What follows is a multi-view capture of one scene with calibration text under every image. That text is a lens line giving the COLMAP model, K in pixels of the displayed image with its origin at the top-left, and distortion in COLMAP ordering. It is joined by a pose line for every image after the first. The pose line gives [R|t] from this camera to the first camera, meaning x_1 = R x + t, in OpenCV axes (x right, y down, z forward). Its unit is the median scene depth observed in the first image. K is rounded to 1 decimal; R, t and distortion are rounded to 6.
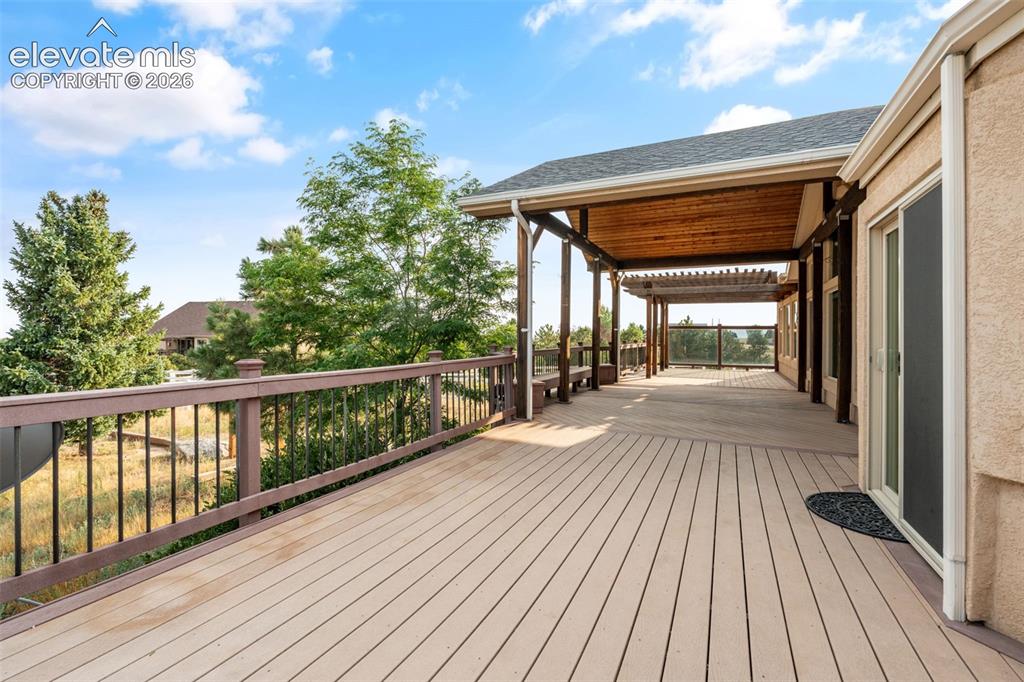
lens RADIAL K [[452.5, 0, 508.8], [0, 452.5, 332.6], [0, 0, 1]] dist [-0.000713, 0.000119]
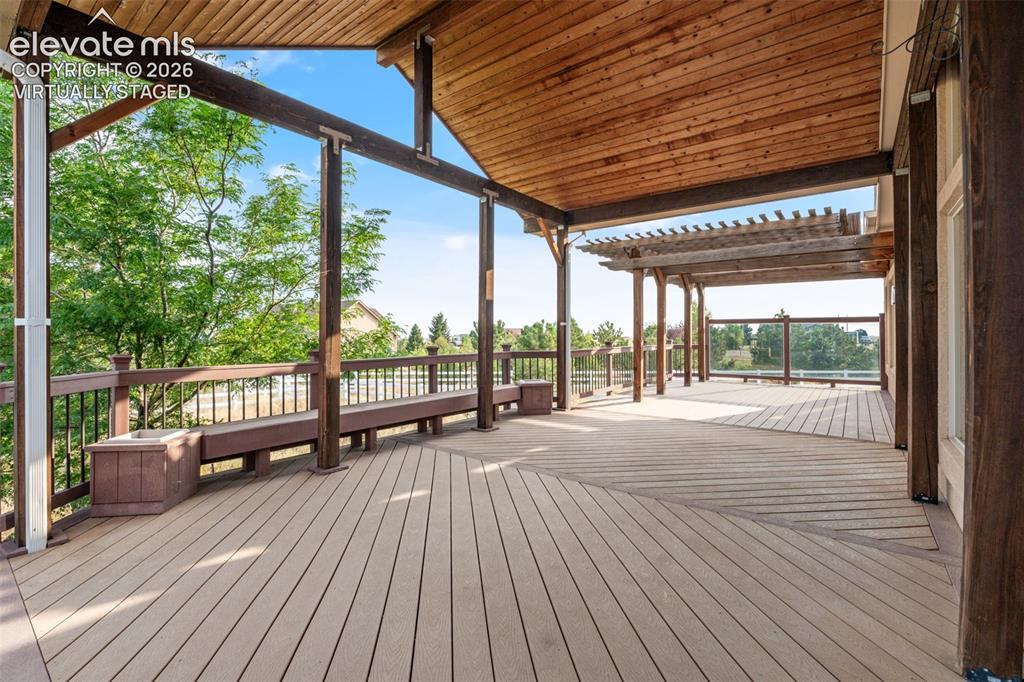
lens RADIAL K [[452.5, 0, 508.8], [0, 452.5, 332.6], [0, 0, 1]] dist [-0.000713, 0.000119]
pose [[0.978074, -0.007345, -0.208126, 0.289448], [0.007473, 0.999972, -0.000170, 0.004643], [0.208121, -0.001389, 0.978102, 0.379094]]
